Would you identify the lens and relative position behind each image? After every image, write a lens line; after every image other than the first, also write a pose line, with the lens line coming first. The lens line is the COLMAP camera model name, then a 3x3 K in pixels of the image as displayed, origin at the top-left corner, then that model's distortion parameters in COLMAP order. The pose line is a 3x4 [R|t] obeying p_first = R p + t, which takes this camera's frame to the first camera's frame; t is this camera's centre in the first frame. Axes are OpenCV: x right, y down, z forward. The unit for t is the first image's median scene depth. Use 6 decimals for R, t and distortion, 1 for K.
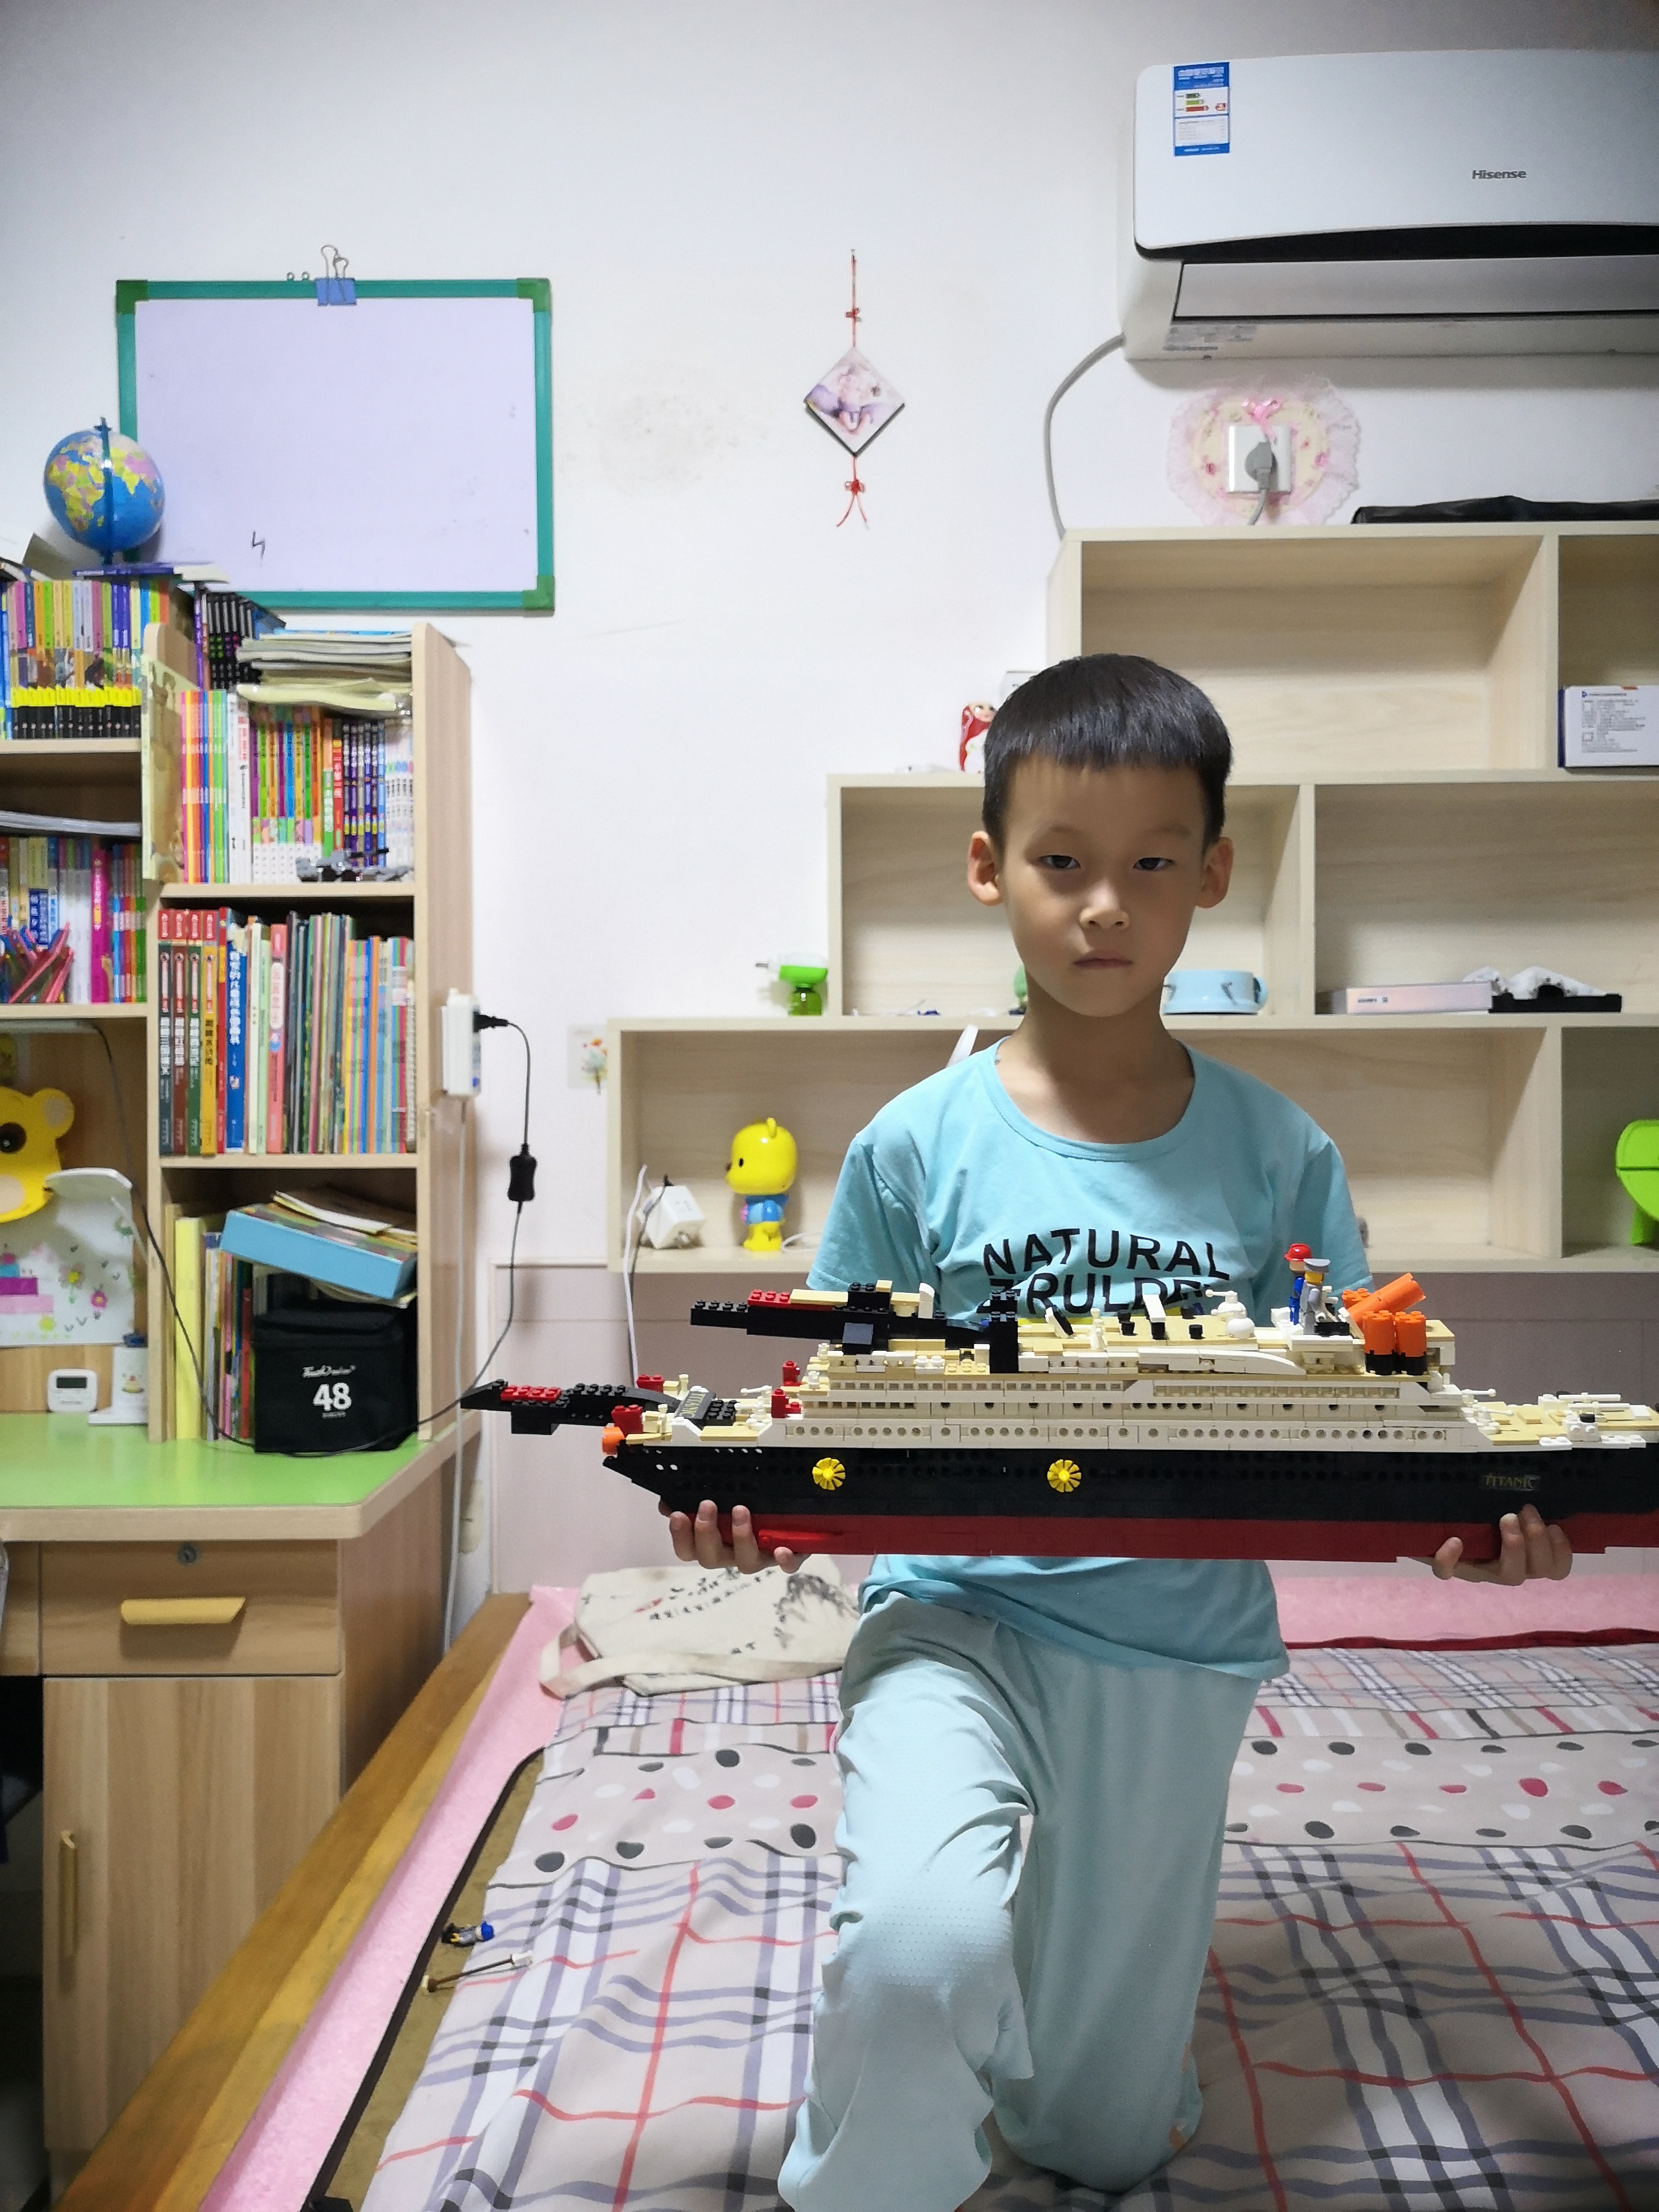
lens RADIAL K [[1636.9, 0, 829.5], [0, 1636.9, 1106.0], [0, 0, 1]] dist [0.052346, -0.100748]
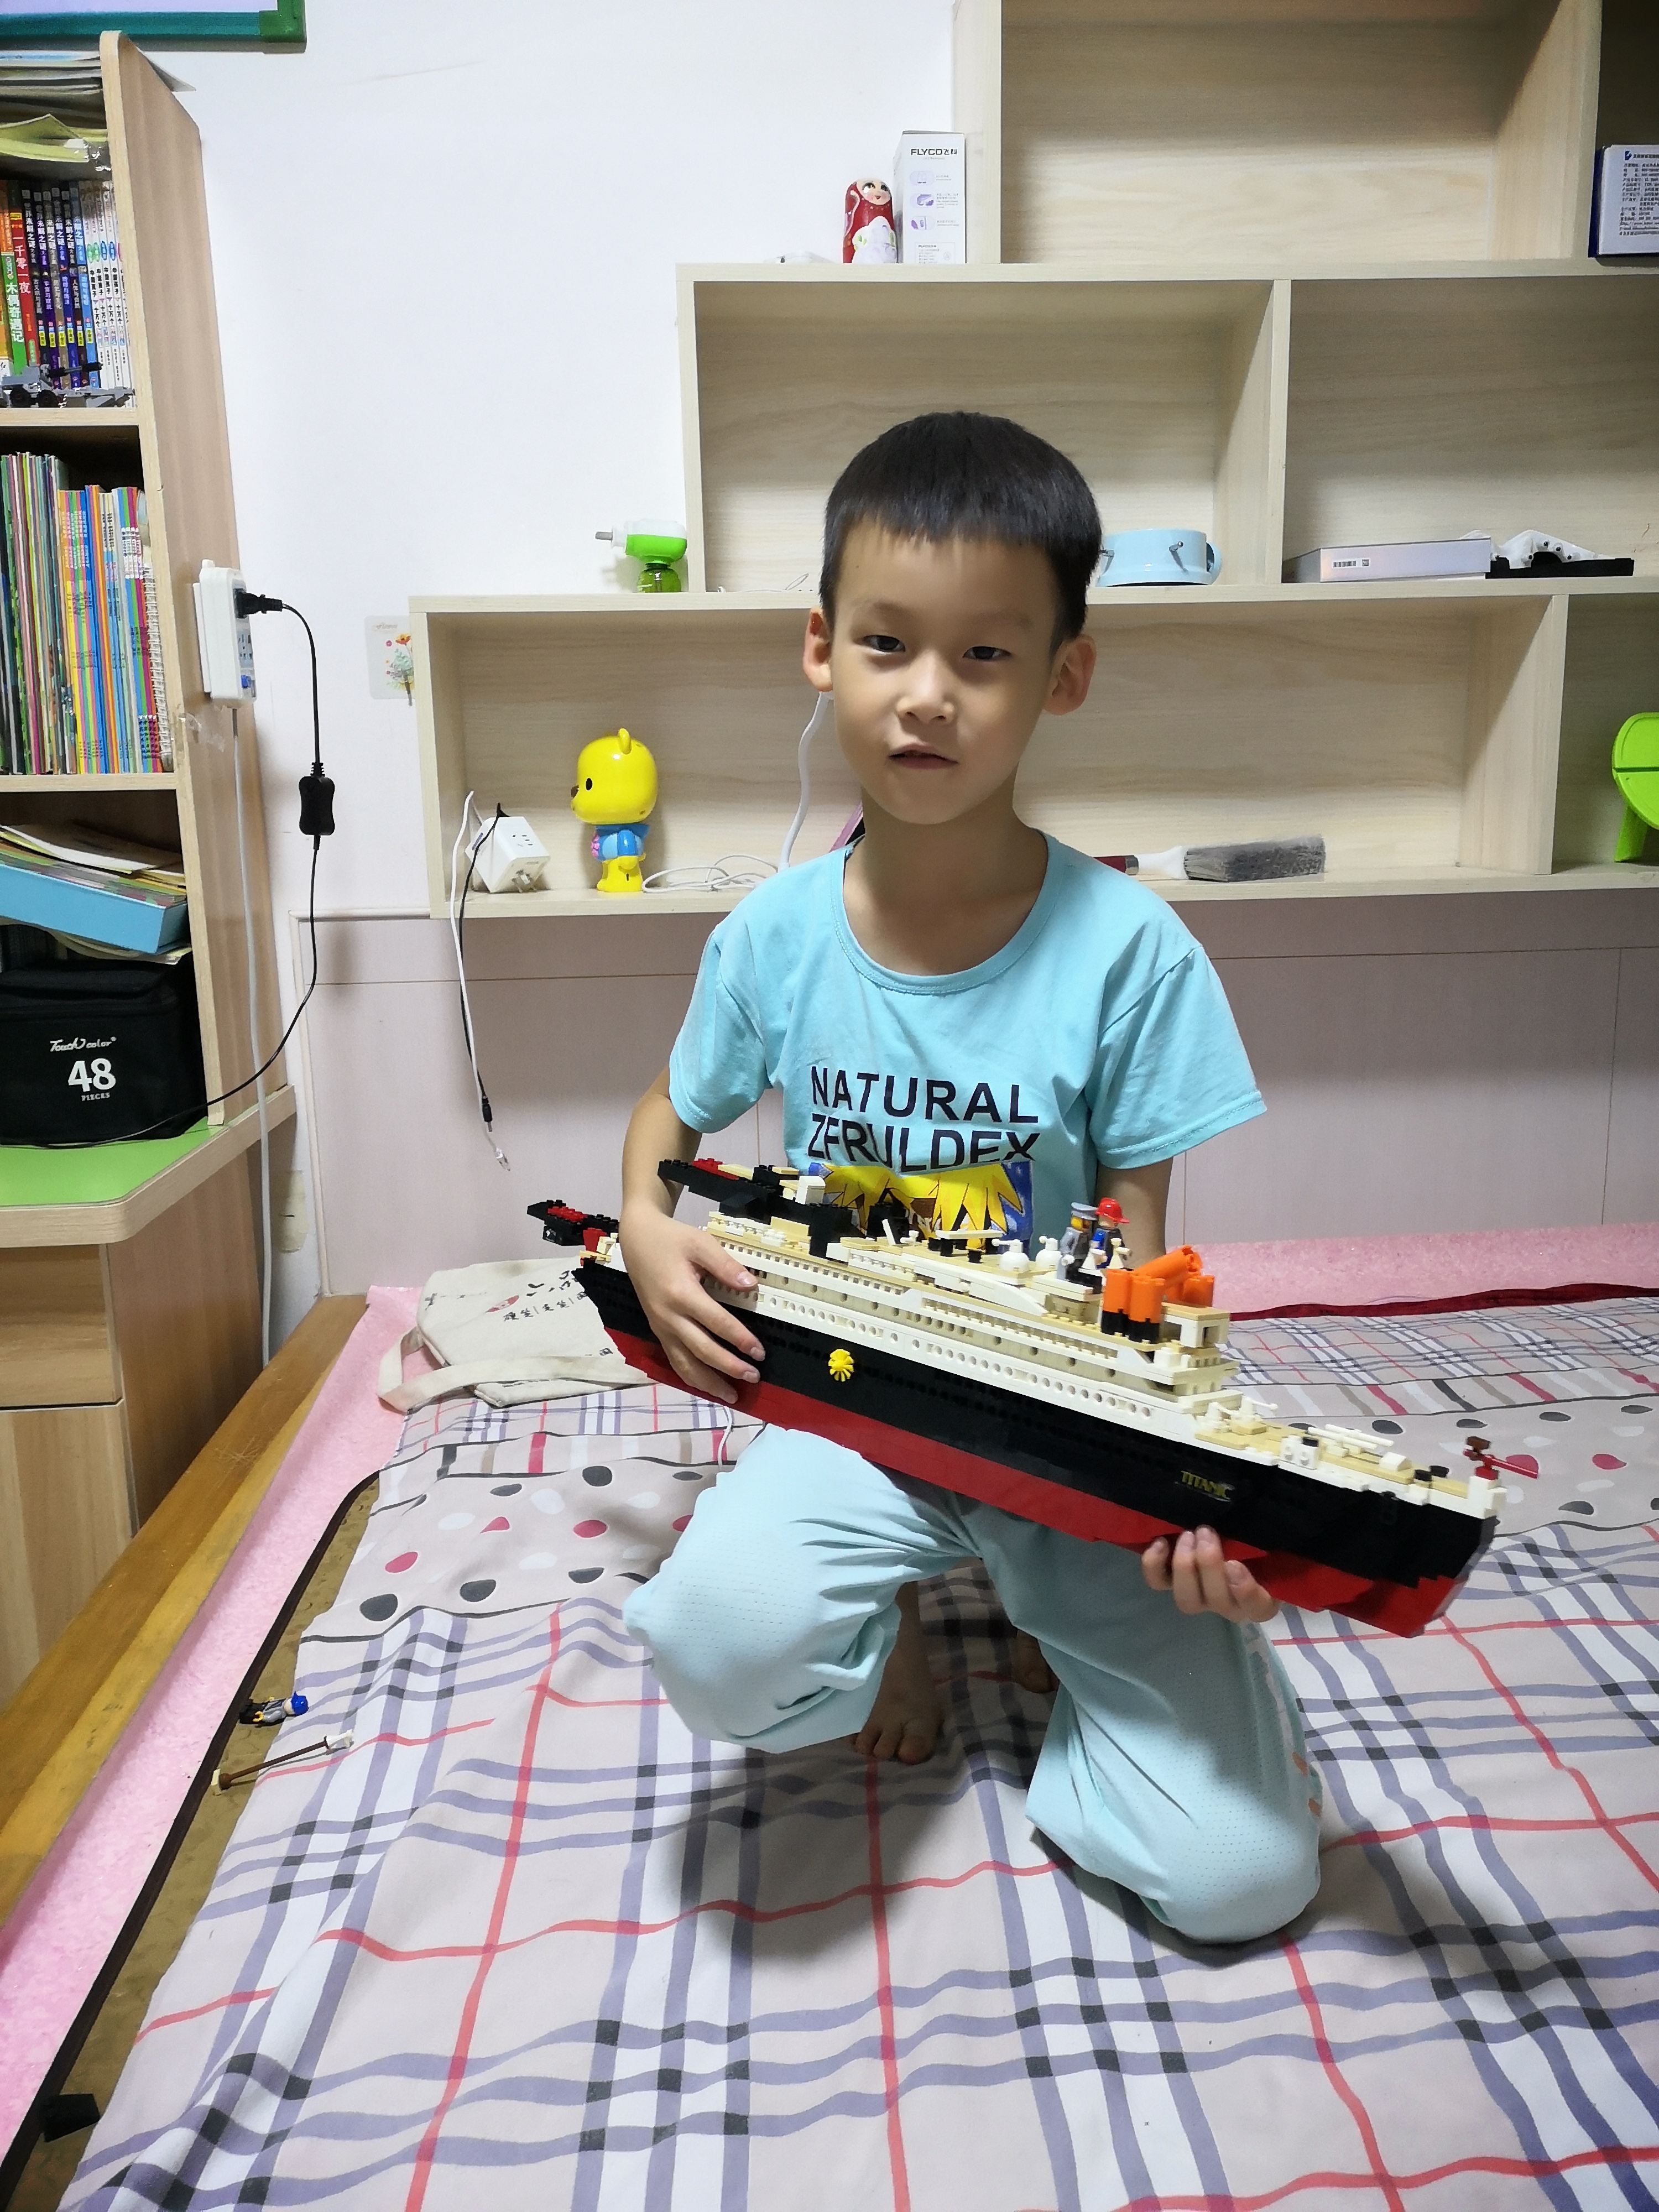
lens RADIAL K [[1668.0, 0, 829.5], [0, 1668.0, 1106.0], [0, 0, 1]] dist [0.005003, 0.001786]
pose [[0.997072, -0.032458, 0.069232, 0.003645], [0.018780, 0.981650, 0.189764, 0.040379], [-0.074121, -0.187908, 0.979386, 0.155243]]
